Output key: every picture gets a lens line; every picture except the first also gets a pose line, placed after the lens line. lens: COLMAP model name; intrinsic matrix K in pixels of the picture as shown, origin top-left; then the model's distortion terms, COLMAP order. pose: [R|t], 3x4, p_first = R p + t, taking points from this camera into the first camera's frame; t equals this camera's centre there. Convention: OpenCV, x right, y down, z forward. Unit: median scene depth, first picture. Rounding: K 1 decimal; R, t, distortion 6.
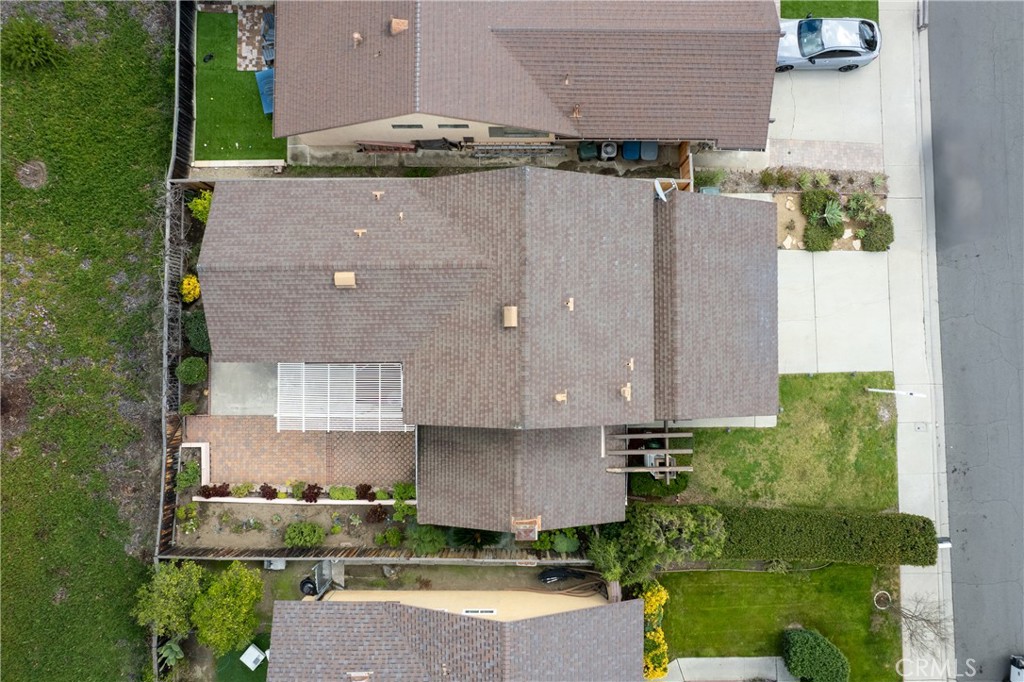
lens RADIAL K [[651.1, 0, 511.1], [0, 651.1, 350.6], [0, 0, 1]] dist [-0.067683, 0.059964]
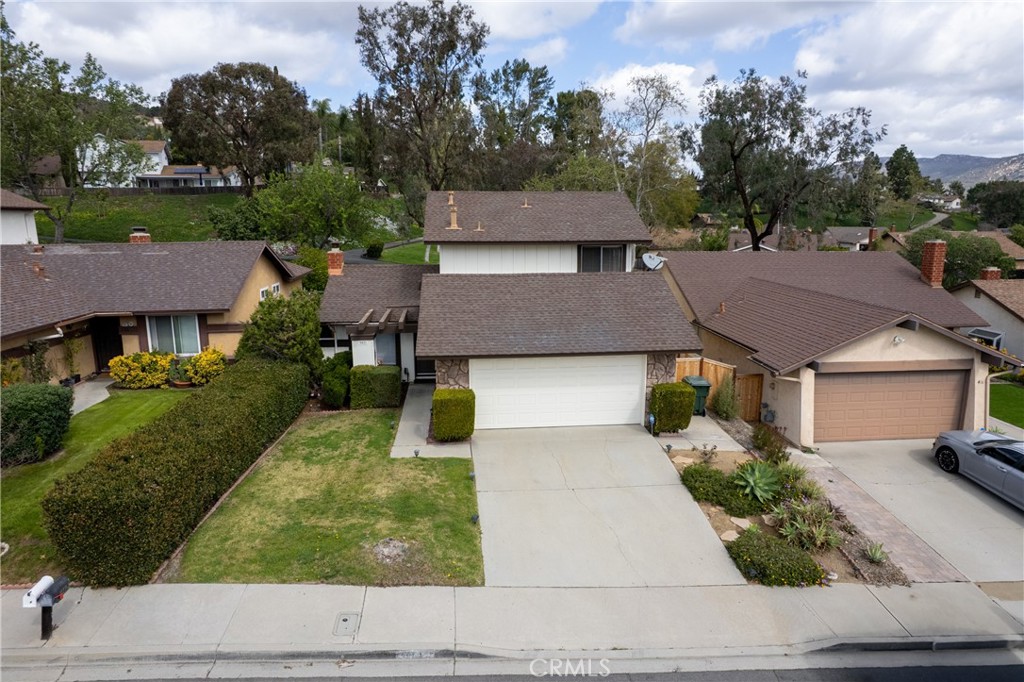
lens RADIAL K [[651.1, 0, 511.1], [0, 651.1, 350.6], [0, 0, 1]] dist [-0.067683, 0.059964]
pose [[0.078545, 0.205426, -0.975516, 1.040204], [-0.996750, 0.033769, -0.073144, 0.042691], [0.017917, 0.978090, 0.207411, 0.781072]]
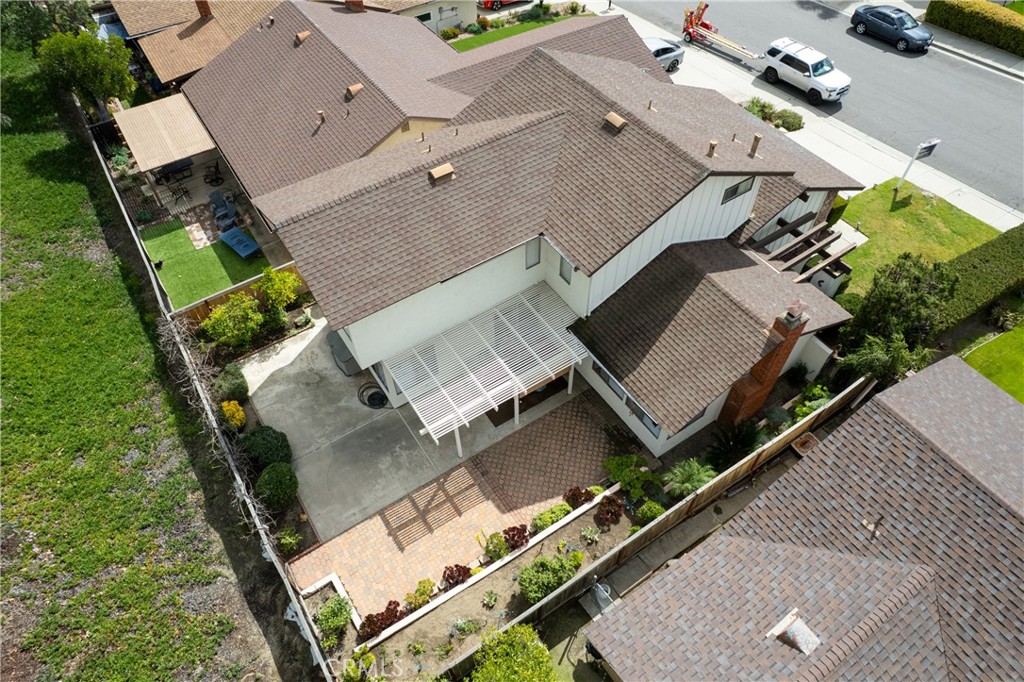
lens RADIAL K [[651.1, 0, 511.1], [0, 651.1, 350.6], [0, 0, 1]] dist [-0.067683, 0.059964]
pose [[0.832392, -0.436114, 0.341948, -0.453669], [0.554129, 0.663985, -0.502061, 0.425216], [-0.008092, 0.607395, 0.794359, 0.342425]]
